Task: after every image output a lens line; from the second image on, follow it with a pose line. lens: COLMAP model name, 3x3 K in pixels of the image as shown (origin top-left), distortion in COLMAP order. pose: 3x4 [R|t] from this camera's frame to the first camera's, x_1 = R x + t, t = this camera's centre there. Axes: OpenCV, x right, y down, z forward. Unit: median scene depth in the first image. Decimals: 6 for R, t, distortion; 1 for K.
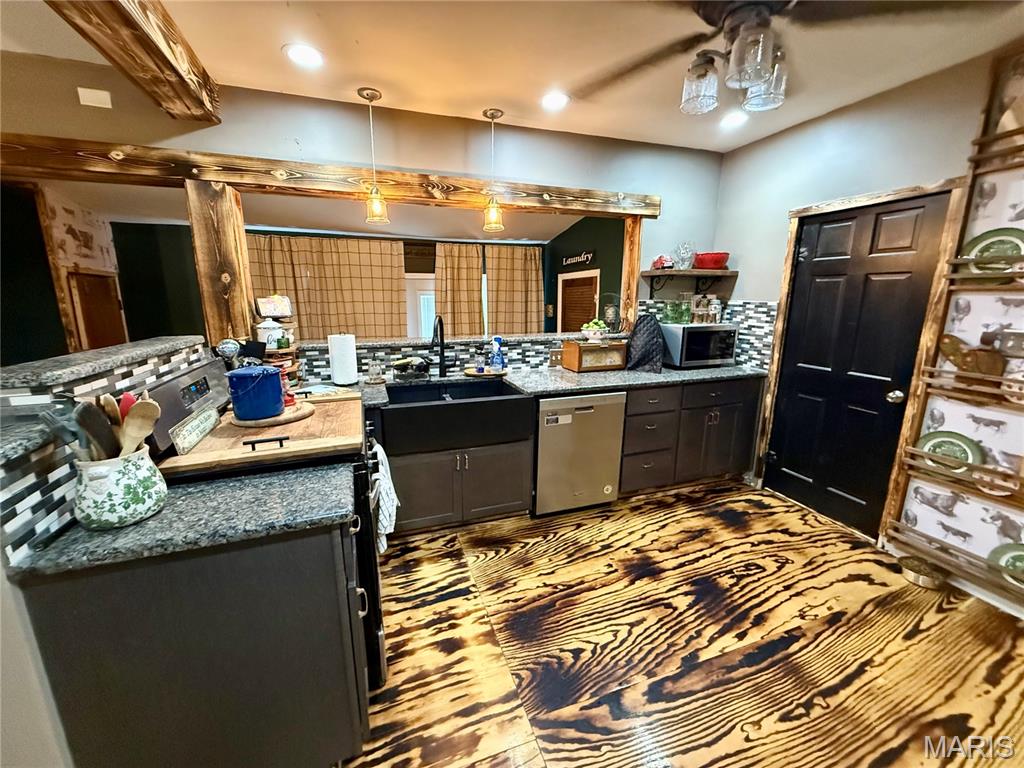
lens RADIAL K [[406.9, 0, 509.1], [0, 406.9, 383.9], [0, 0, 1]] dist [-0.002929, 0.000594]
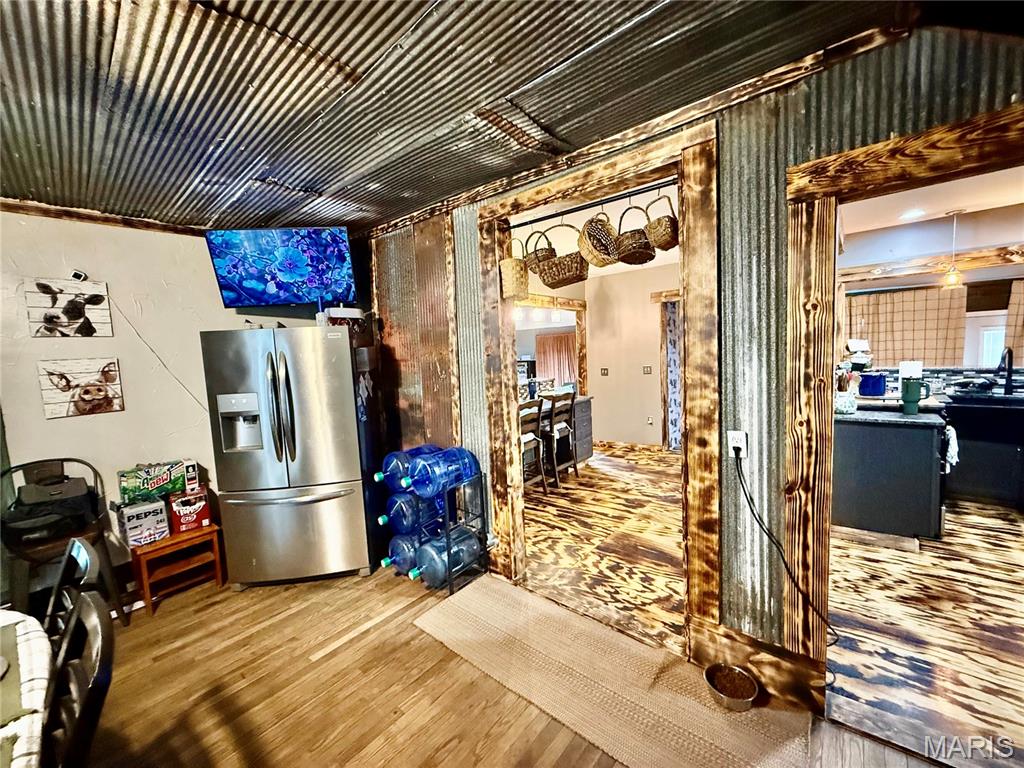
lens RADIAL K [[406.9, 0, 509.1], [0, 406.9, 383.9], [0, 0, 1]] dist [-0.002929, 0.000594]
pose [[0.489631, 0.046072, -0.870712, 0.186720], [-0.133968, 0.990721, -0.022913, 0.197346], [0.861577, 0.127866, 0.491260, -1.033039]]
